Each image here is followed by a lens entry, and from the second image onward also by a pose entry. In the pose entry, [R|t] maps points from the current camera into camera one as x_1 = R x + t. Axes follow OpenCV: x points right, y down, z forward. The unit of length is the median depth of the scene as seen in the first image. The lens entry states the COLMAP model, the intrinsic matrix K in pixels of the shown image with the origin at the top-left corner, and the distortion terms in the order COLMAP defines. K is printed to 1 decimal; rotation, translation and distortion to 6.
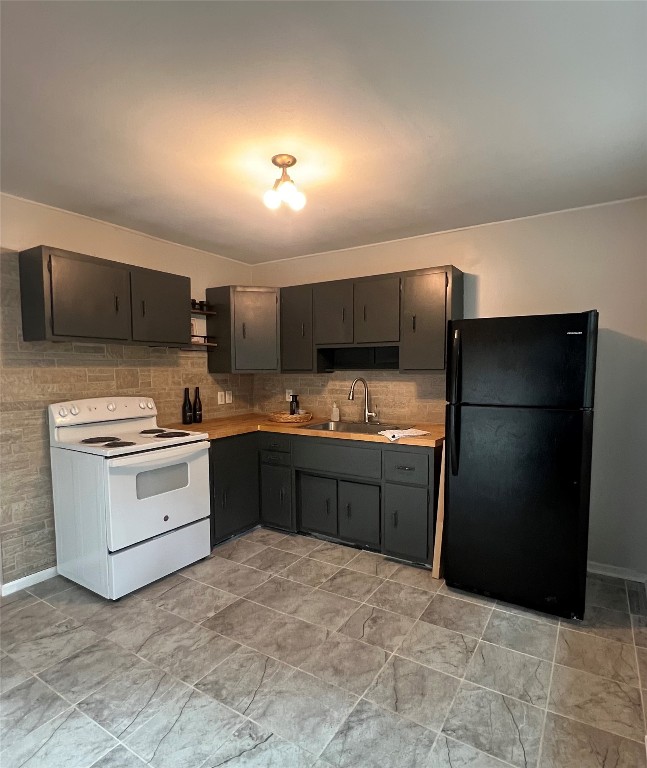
lens RADIAL K [[430.6, 0, 324.2], [0, 430.6, 389.2], [0, 0, 1]] dist [0.001151, 0.000220]
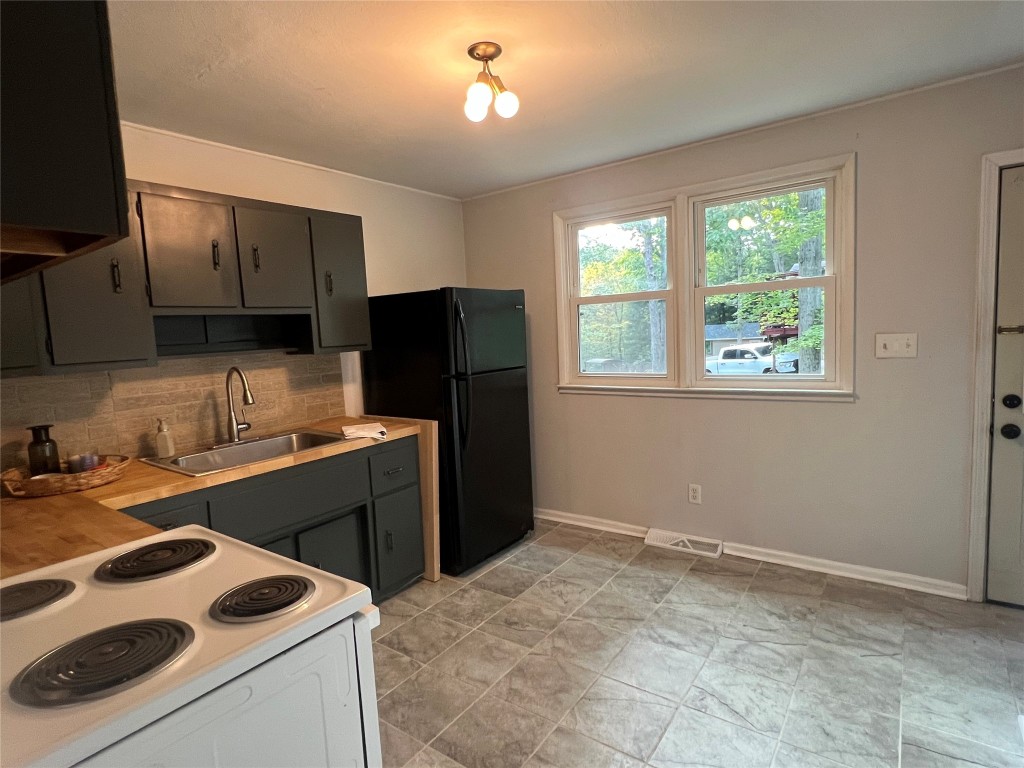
lens RADIAL K [[544.1, 0, 512.3], [0, 544.1, 381.3], [0, 0, 1]] dist [0.001246, -0.000068]
pose [[0.075290, -0.094033, 0.992718, -0.981113], [0.100630, 0.991178, 0.086255, -0.051992], [-0.992071, 0.093403, 0.084088, 0.897252]]
